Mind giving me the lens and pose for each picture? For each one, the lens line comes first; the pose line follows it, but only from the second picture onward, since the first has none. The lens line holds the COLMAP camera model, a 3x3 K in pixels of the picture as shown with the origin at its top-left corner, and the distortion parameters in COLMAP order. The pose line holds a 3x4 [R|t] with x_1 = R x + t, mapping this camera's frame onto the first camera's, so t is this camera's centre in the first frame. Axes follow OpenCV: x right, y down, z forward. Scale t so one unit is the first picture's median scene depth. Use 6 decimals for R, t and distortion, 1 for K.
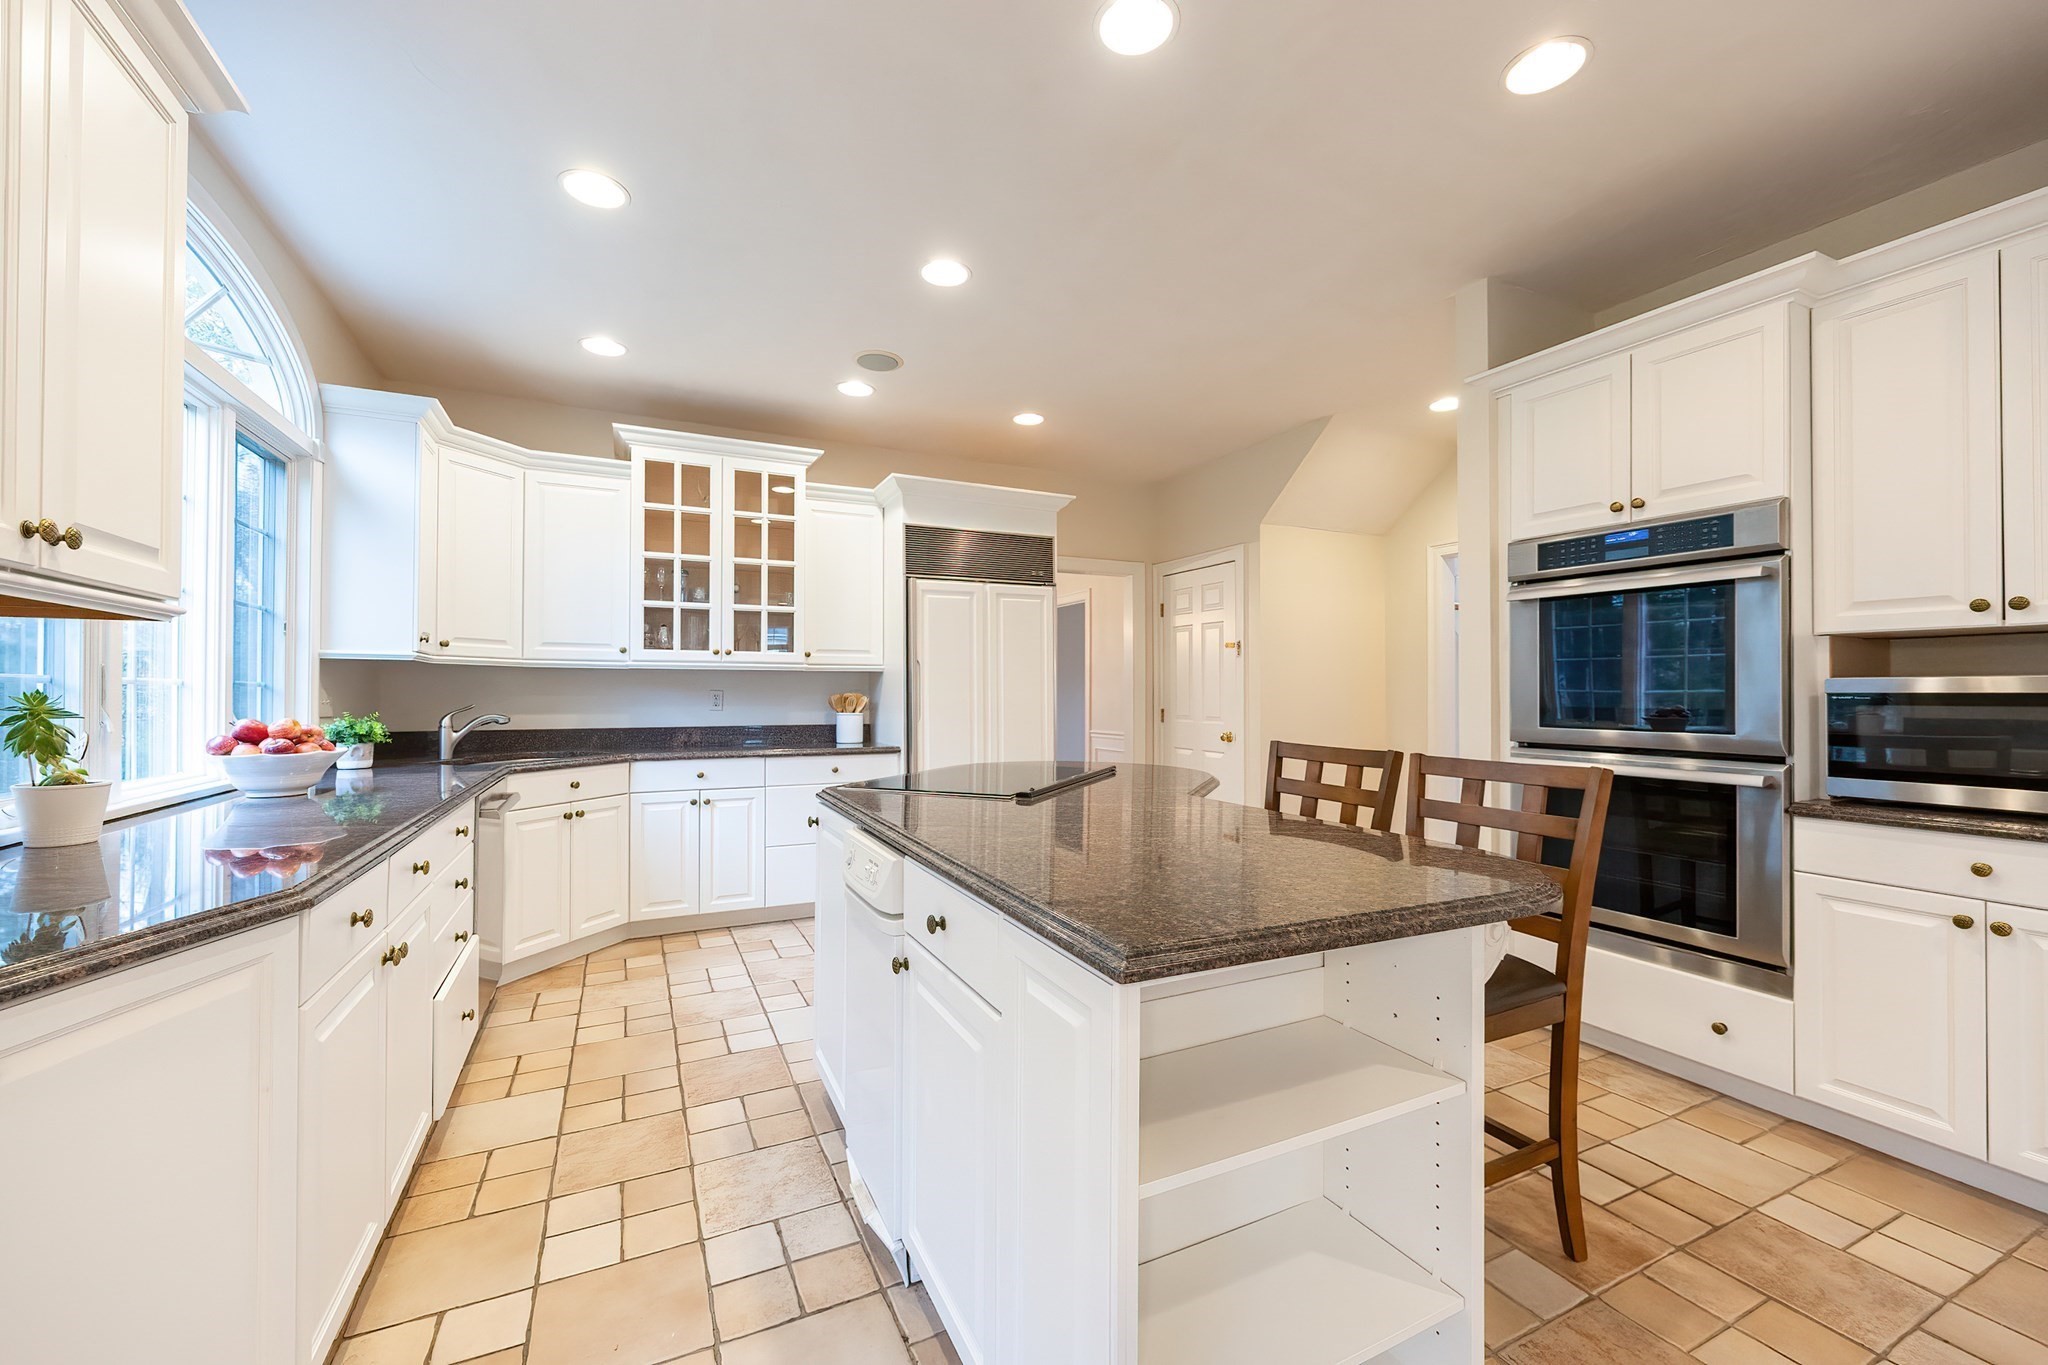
lens RADIAL K [[787.4, 0, 1028.4], [0, 787.4, 682.7], [0, 0, 1]] dist [0.000484, 0.000039]
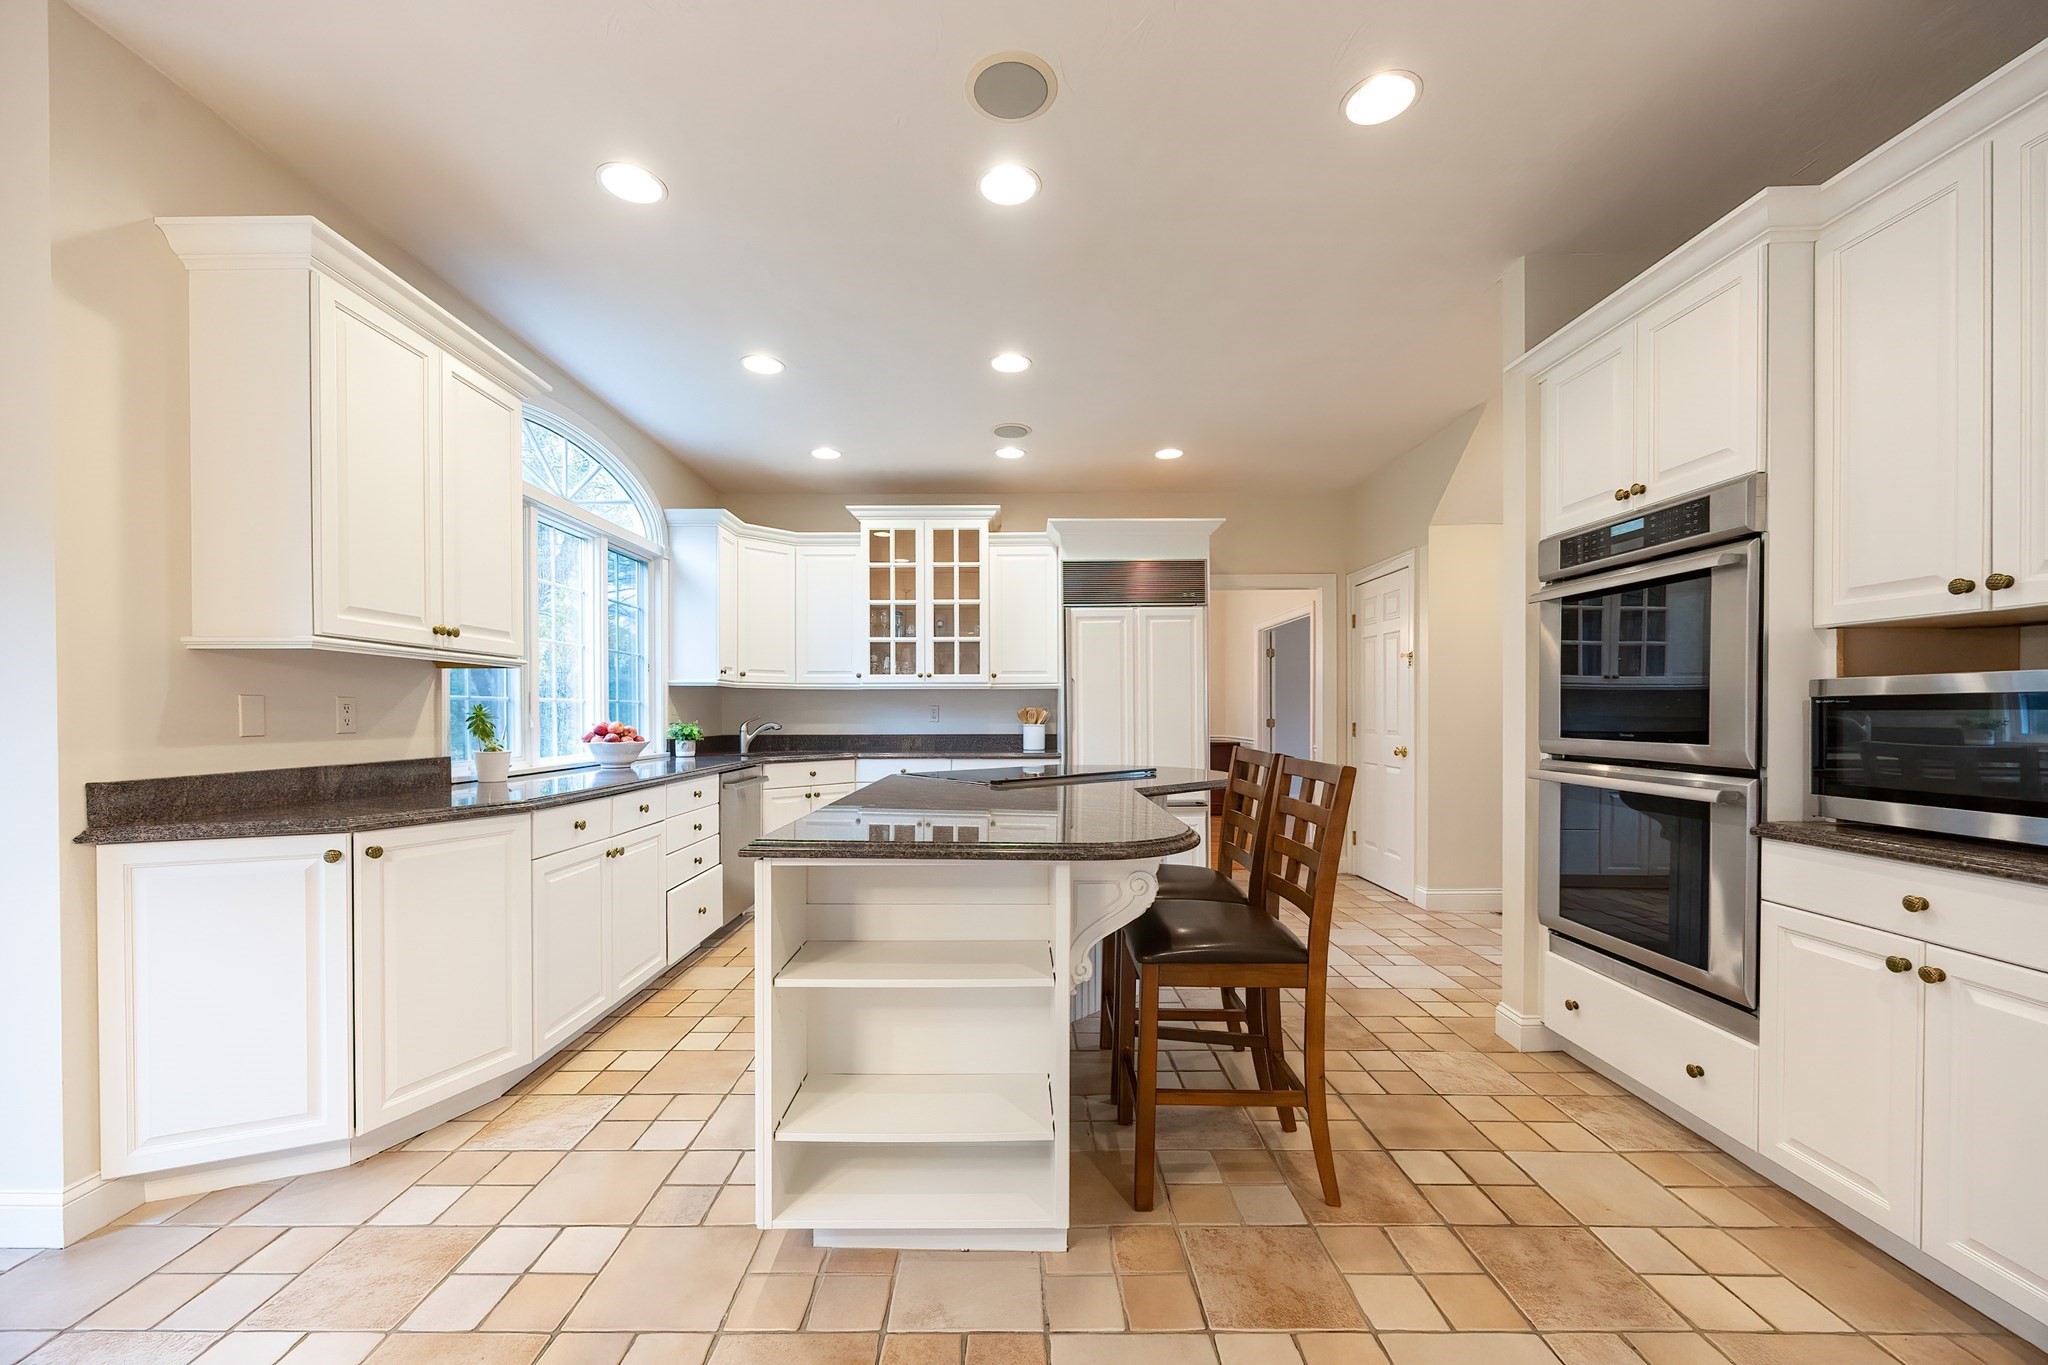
lens RADIAL K [[791.7, 0, 1023.5], [0, 791.7, 713.2], [0, 0, 1]] dist [-0.000102, -0.000116]
pose [[0.898409, -0.001550, -0.439157, 0.359994], [0.008458, 0.999869, 0.013774, 0.007025], [0.439079, -0.016089, 0.898305, -0.086398]]
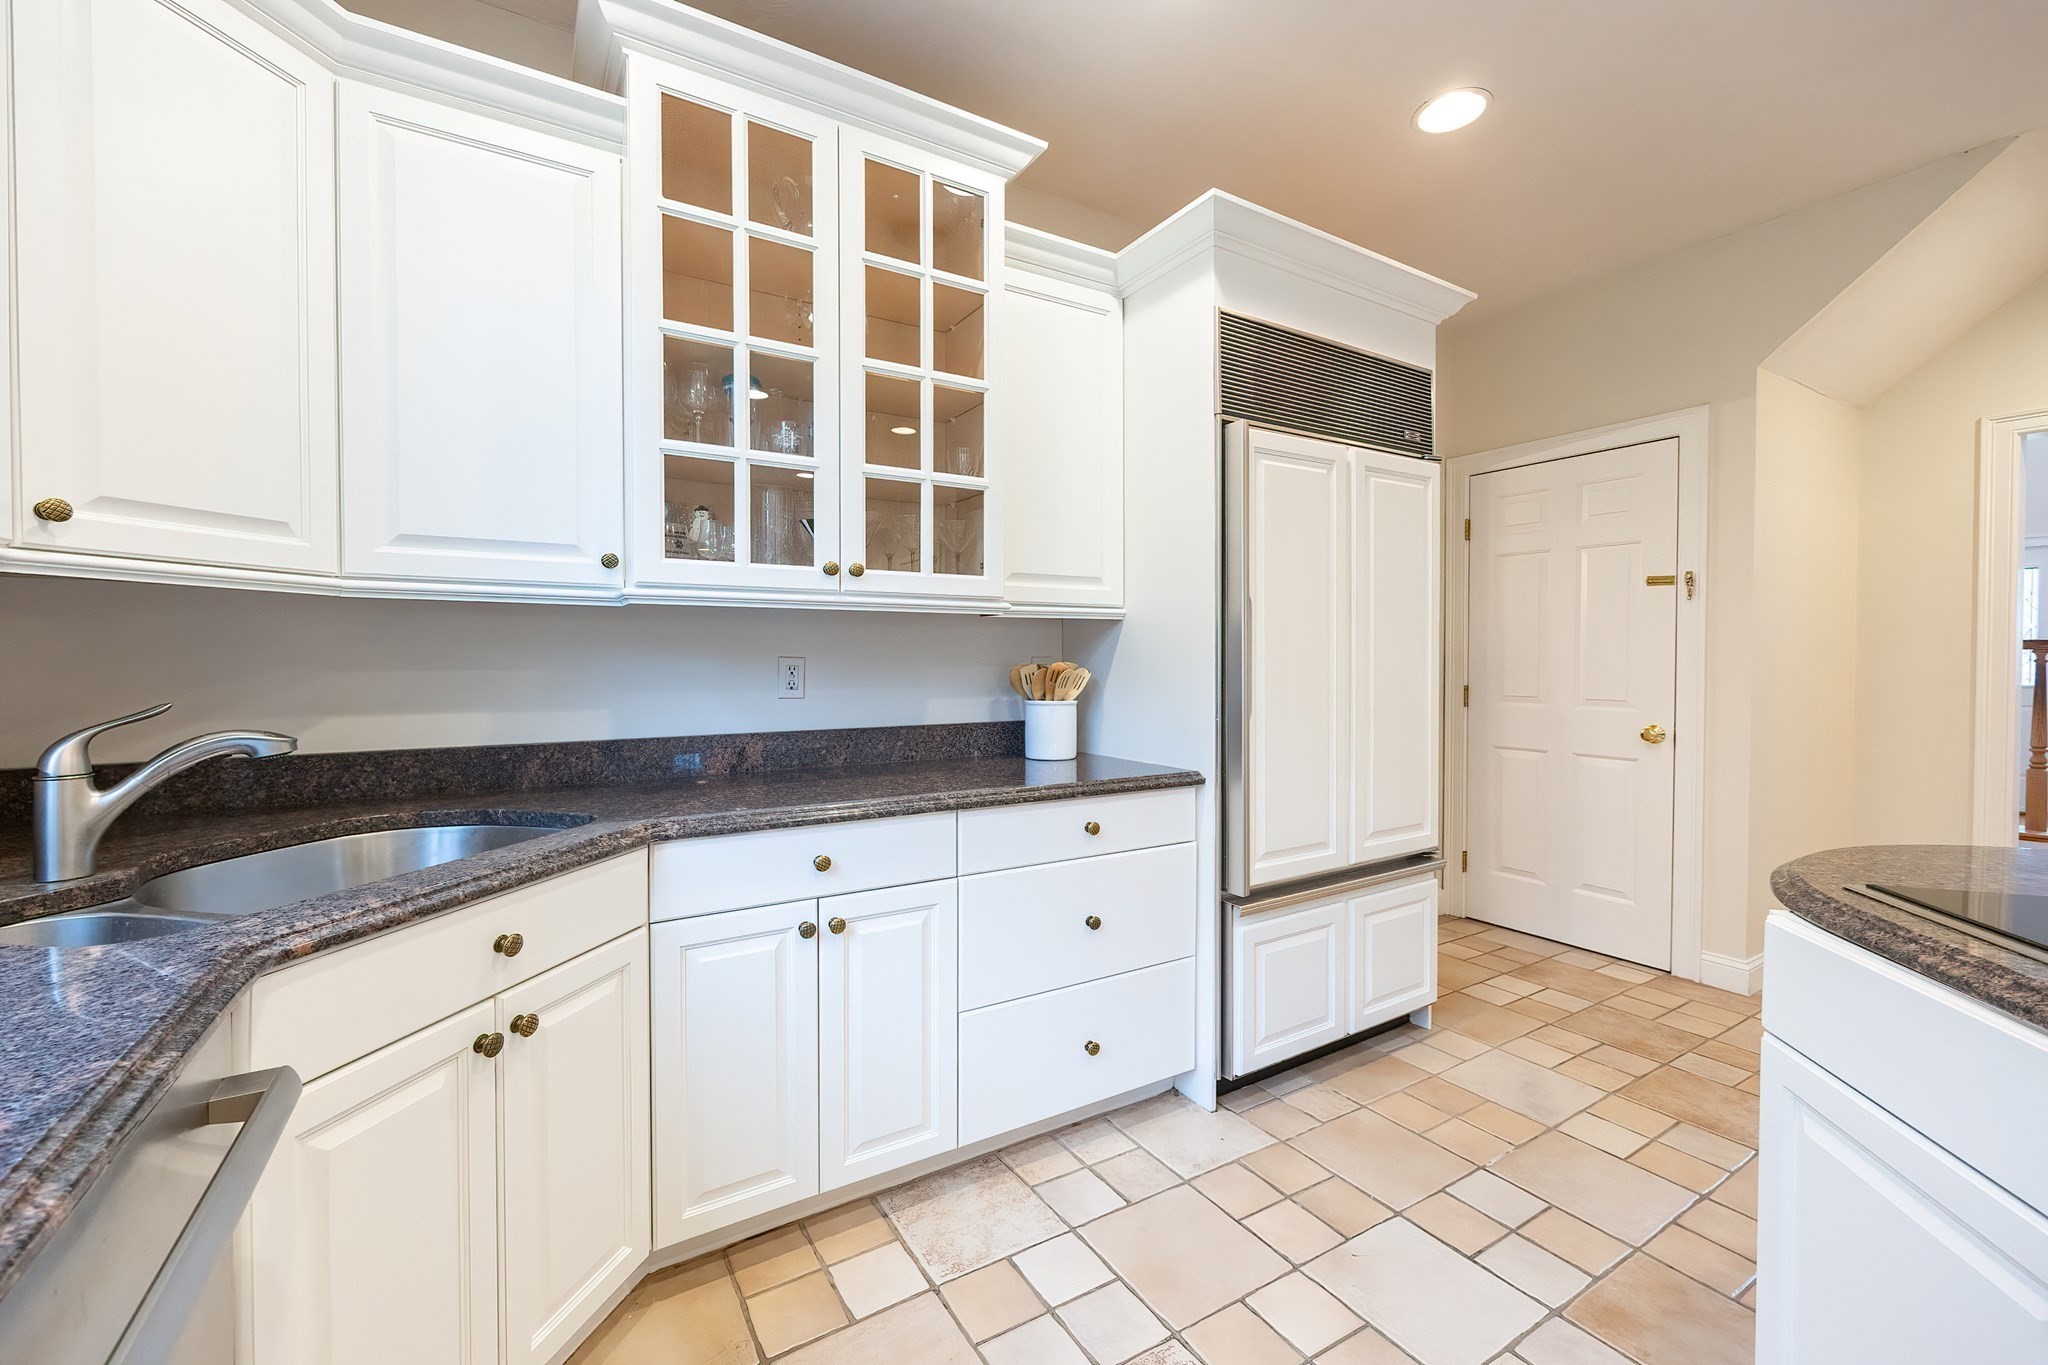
lens RADIAL K [[802.4, 0, 1047.2], [0, 802.4, 666.3], [0, 0, 1]] dist [0.001743, 0.000073]
pose [[0.993053, -0.000331, 0.117666, -0.377301], [-0.002978, 0.999605, 0.027949, 0.002275], [-0.117629, -0.028105, 0.992660, 0.619622]]
